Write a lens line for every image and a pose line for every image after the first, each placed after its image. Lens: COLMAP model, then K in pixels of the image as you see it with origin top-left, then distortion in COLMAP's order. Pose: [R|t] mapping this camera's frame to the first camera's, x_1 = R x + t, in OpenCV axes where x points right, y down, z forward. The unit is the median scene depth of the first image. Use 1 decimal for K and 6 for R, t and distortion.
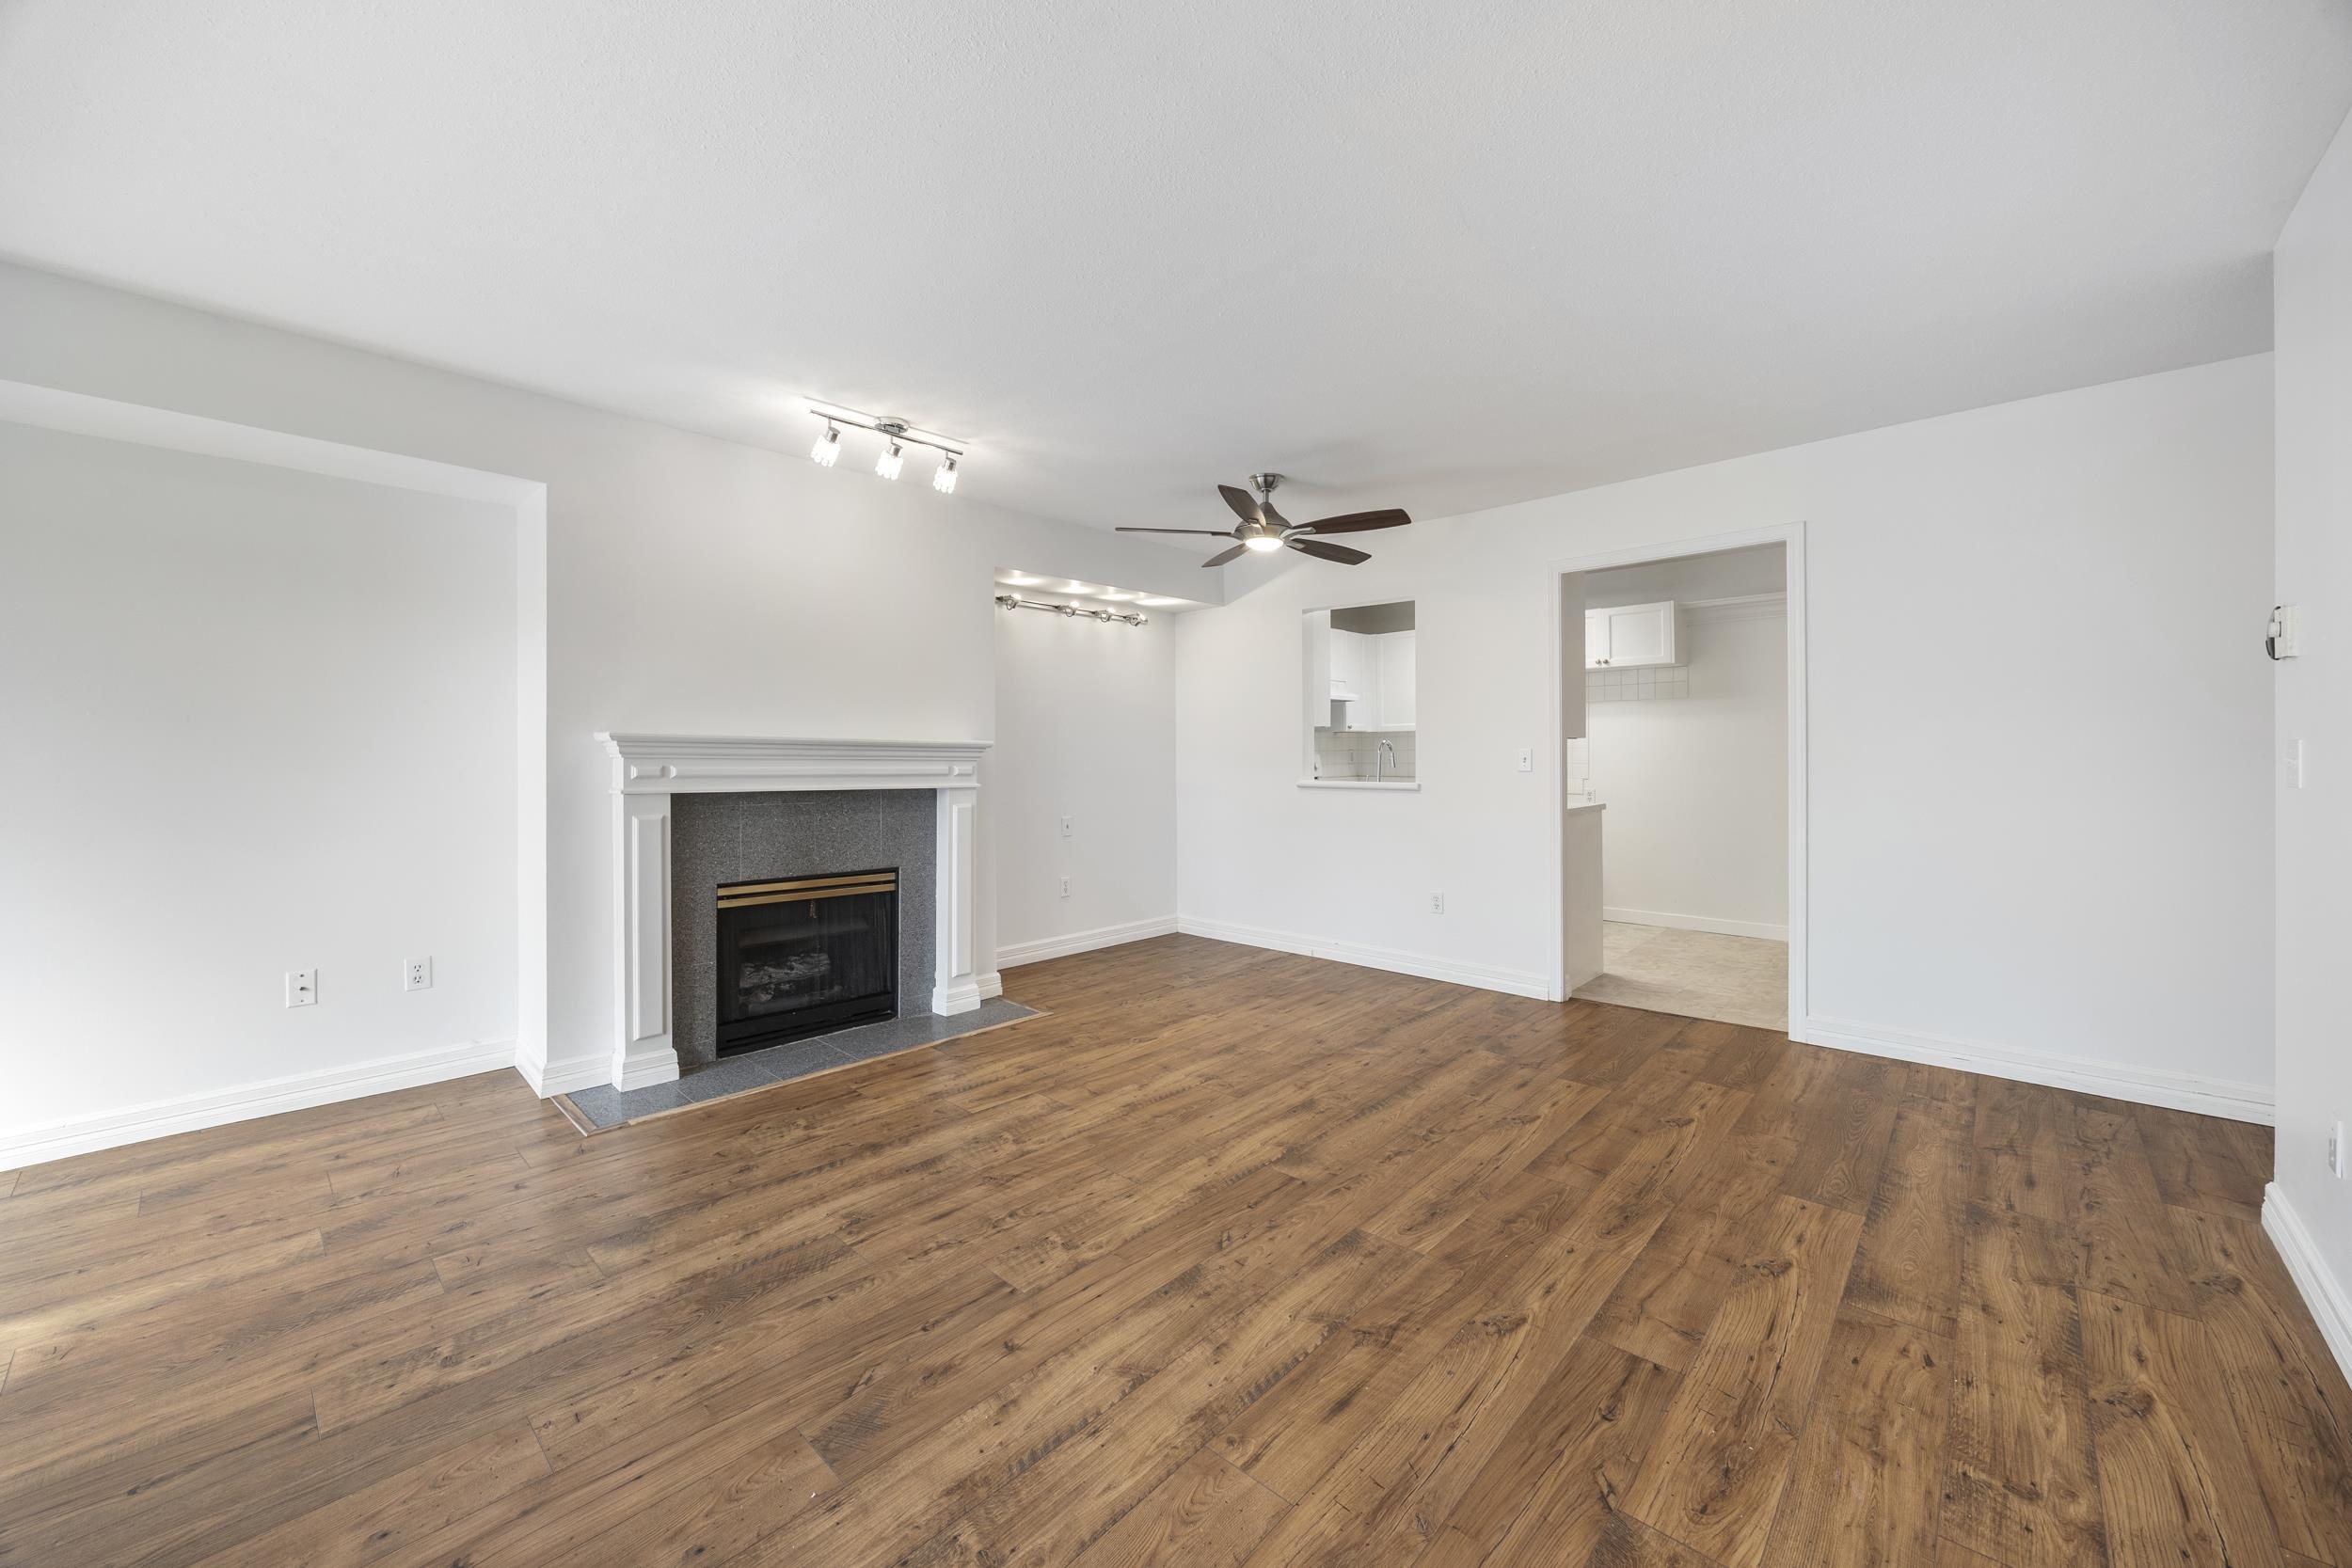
lens RADIAL K [[901.8, 0, 1177.0], [0, 901.8, 752.7], [0, 0, 1]] dist [-0.006436, 0.000479]
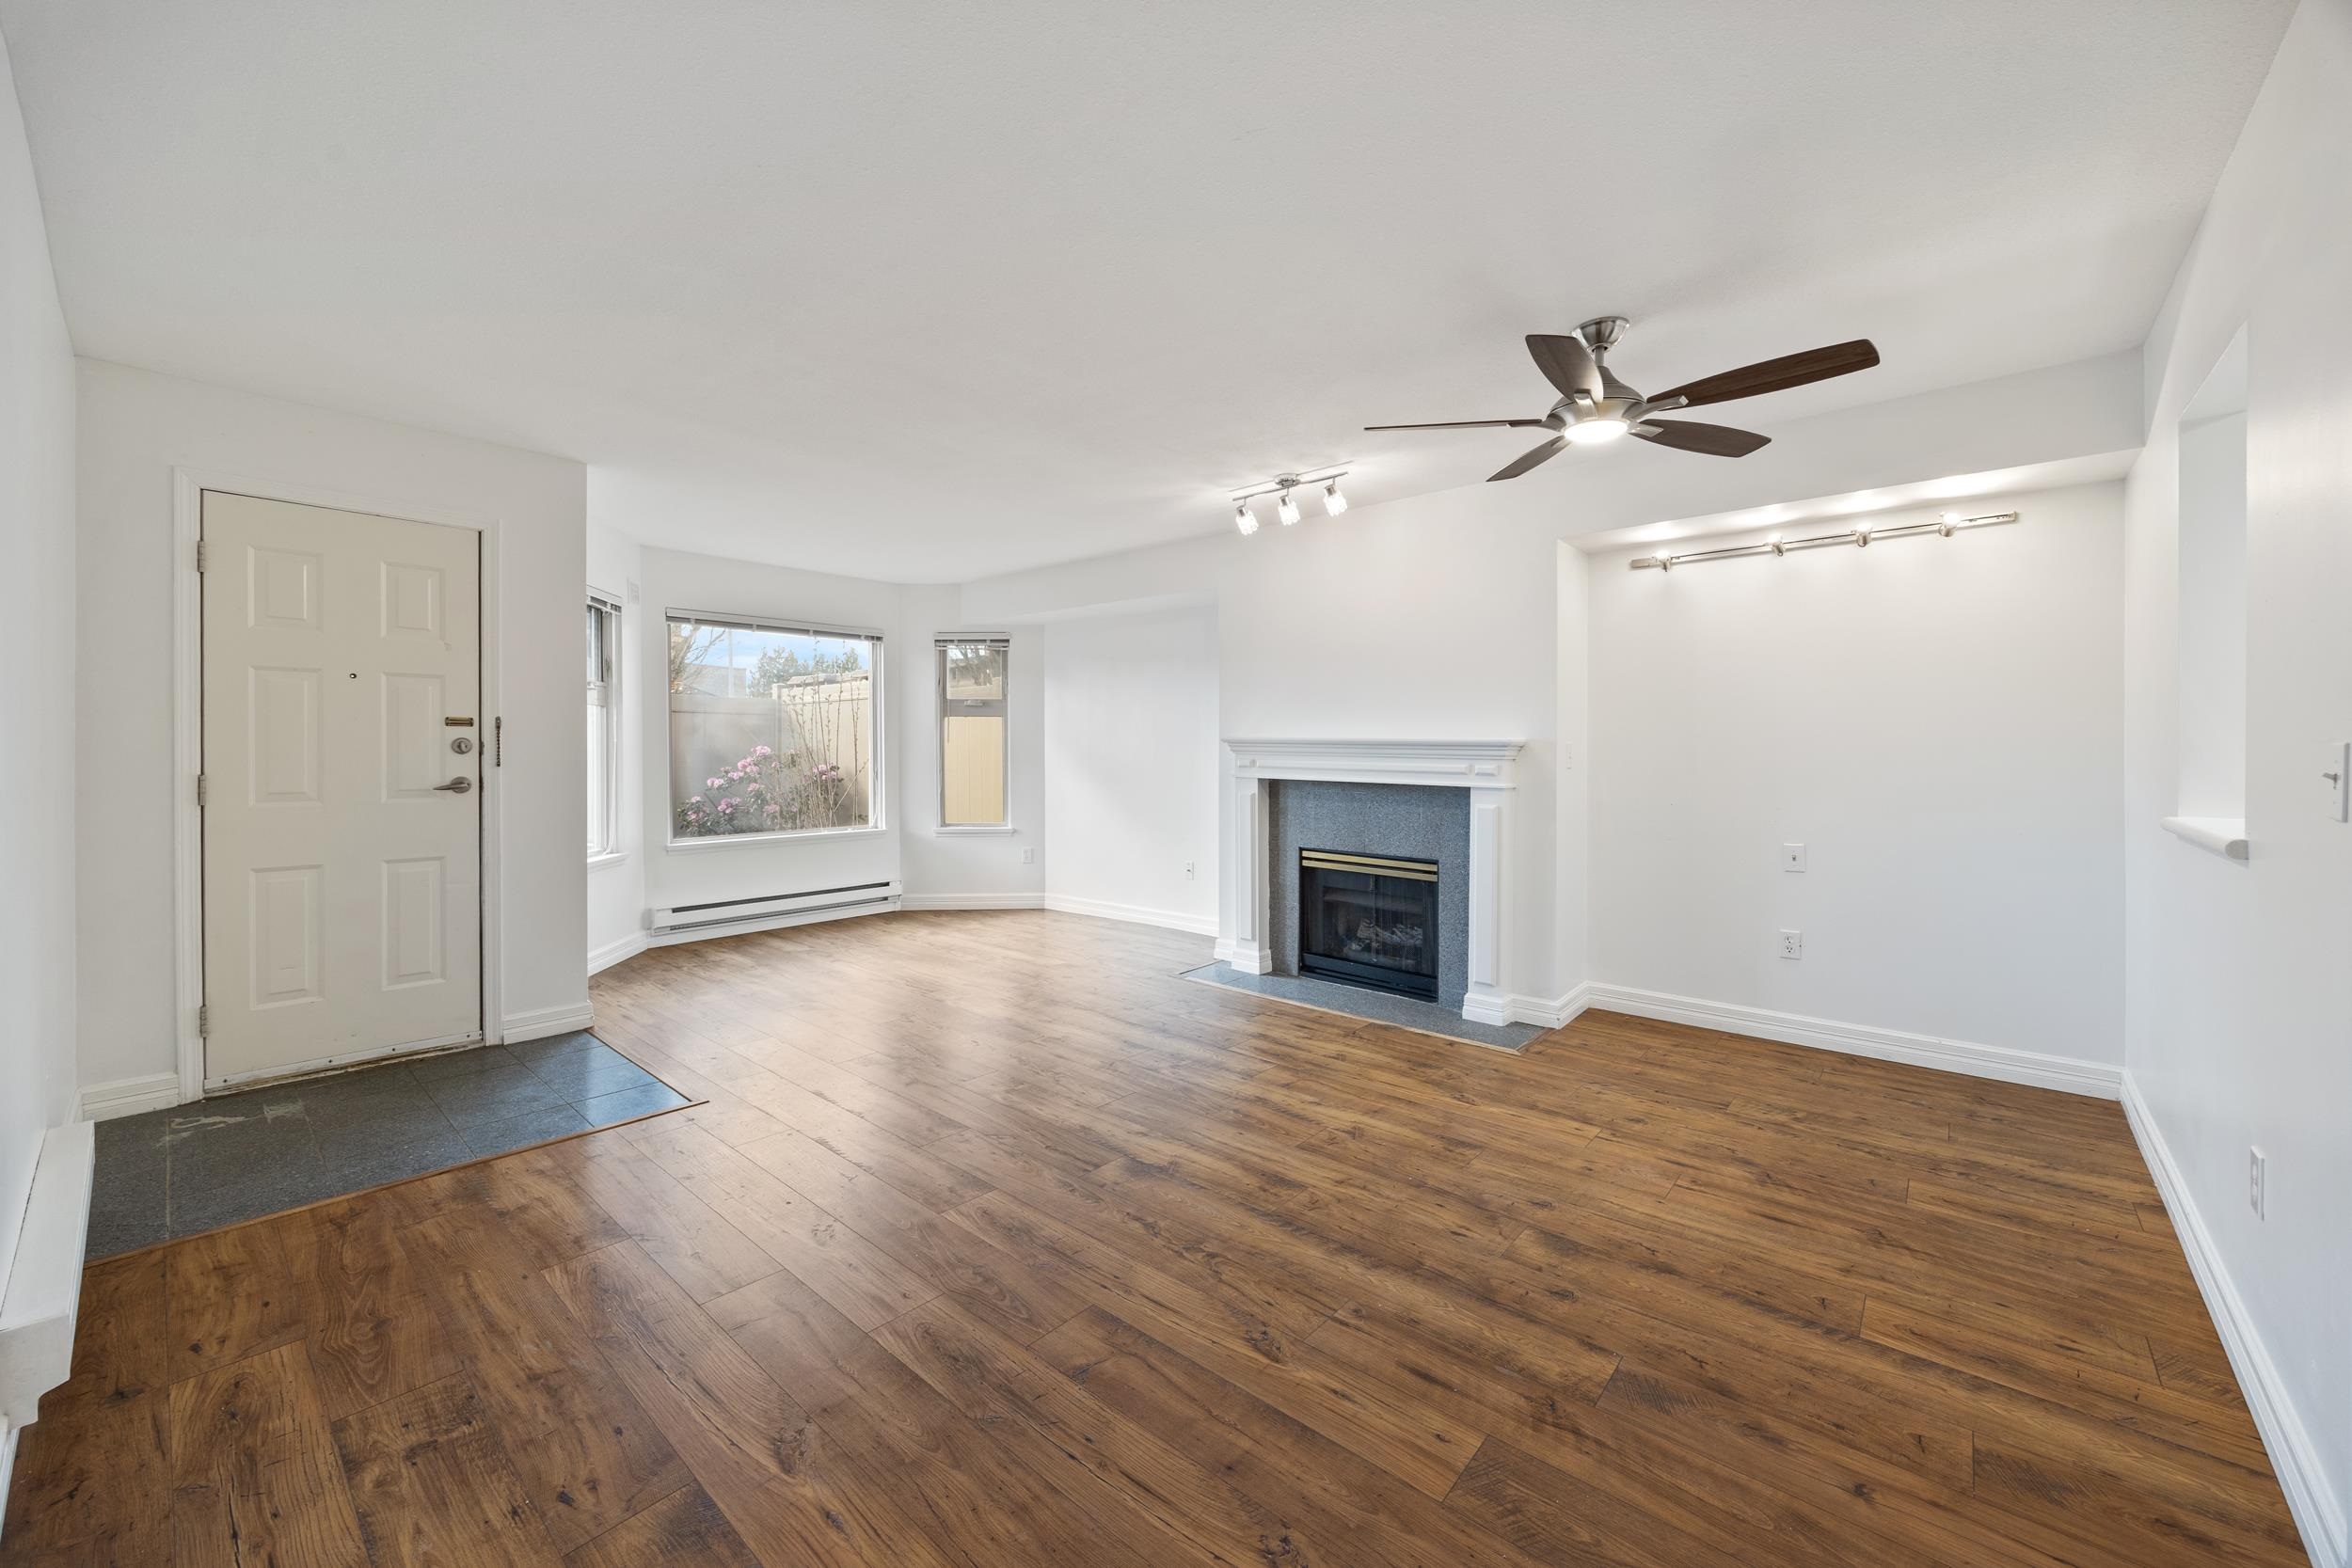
lens RADIAL K [[897.7, 0, 1176.1], [0, 897.7, 759.1], [0, 0, 1]] dist [-0.004966, -0.000094]
pose [[0.031741, 0.012704, -0.999415, 1.075174], [-0.002466, 0.999917, 0.012633, -0.003963], [0.999493, 0.002063, 0.031769, 0.989822]]
